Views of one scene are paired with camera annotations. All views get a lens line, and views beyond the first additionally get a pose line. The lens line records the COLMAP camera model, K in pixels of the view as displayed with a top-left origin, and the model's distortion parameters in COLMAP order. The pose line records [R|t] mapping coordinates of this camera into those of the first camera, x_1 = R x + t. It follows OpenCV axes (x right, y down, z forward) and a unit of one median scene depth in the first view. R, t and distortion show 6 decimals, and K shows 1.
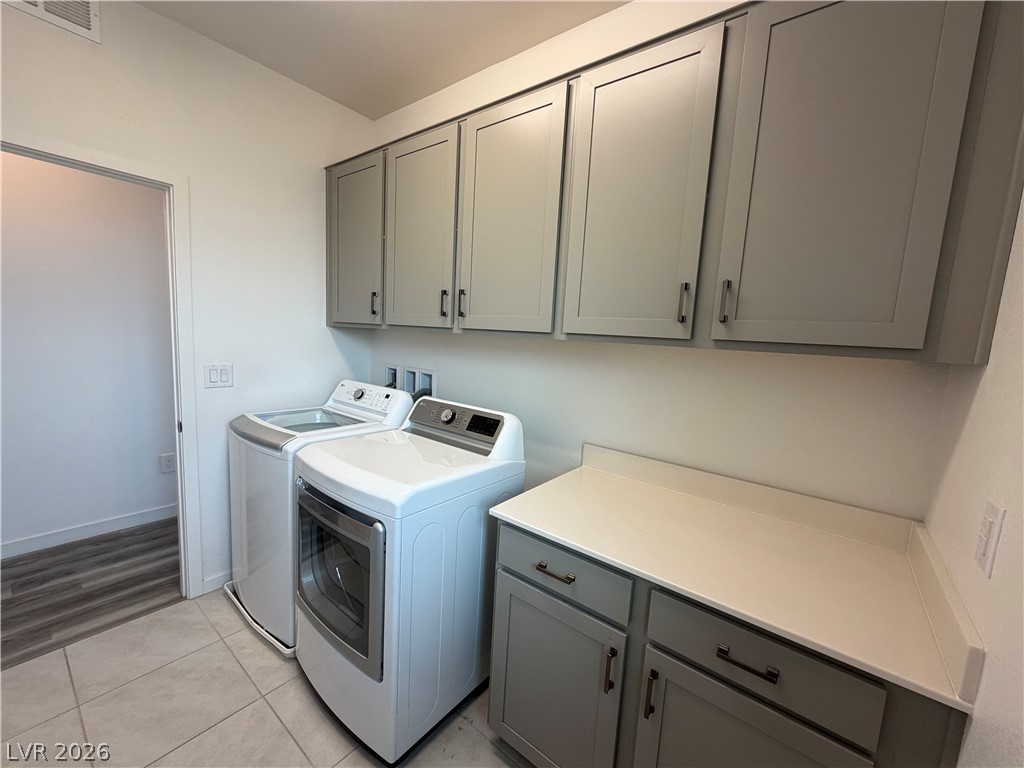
lens RADIAL K [[408.9, 0, 510.0], [0, 408.9, 384.4], [0, 0, 1]] dist [-0.001601, 0.000748]
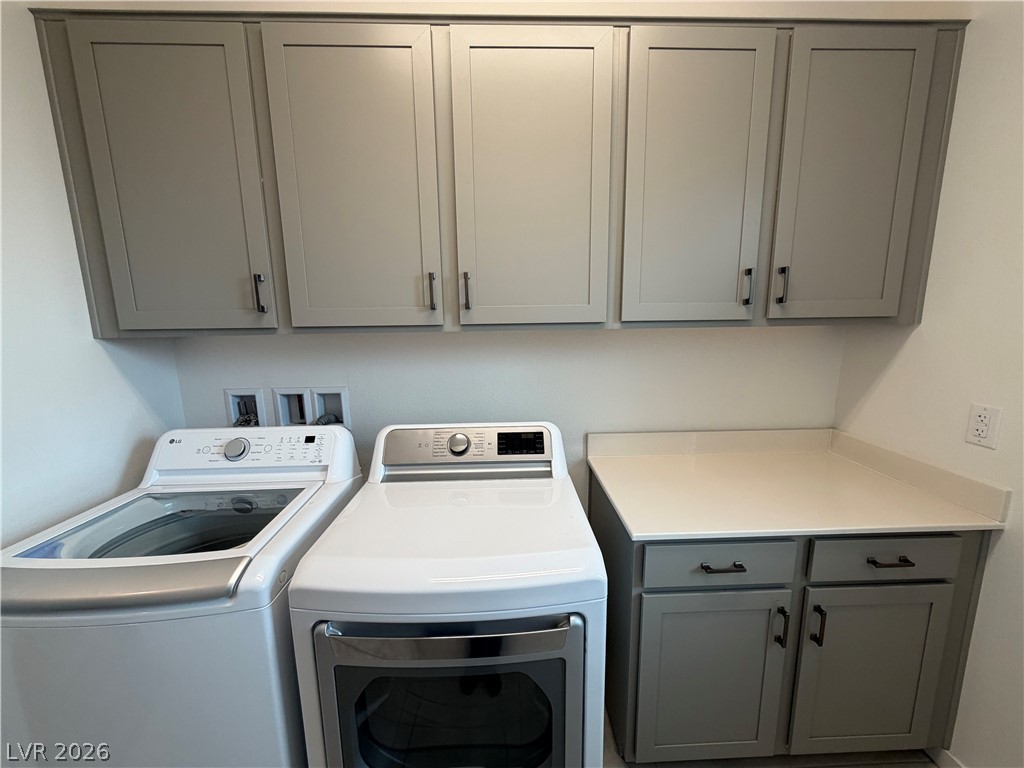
lens RADIAL K [[408.9, 0, 511.0], [0, 408.9, 386.1], [0, 0, 1]] dist [-0.001601, 0.000748]
pose [[0.761852, -0.174759, 0.623732, -0.533661], [0.136986, 0.984607, 0.108550, -0.095256], [-0.633101, 0.002744, 0.774064, 0.366757]]
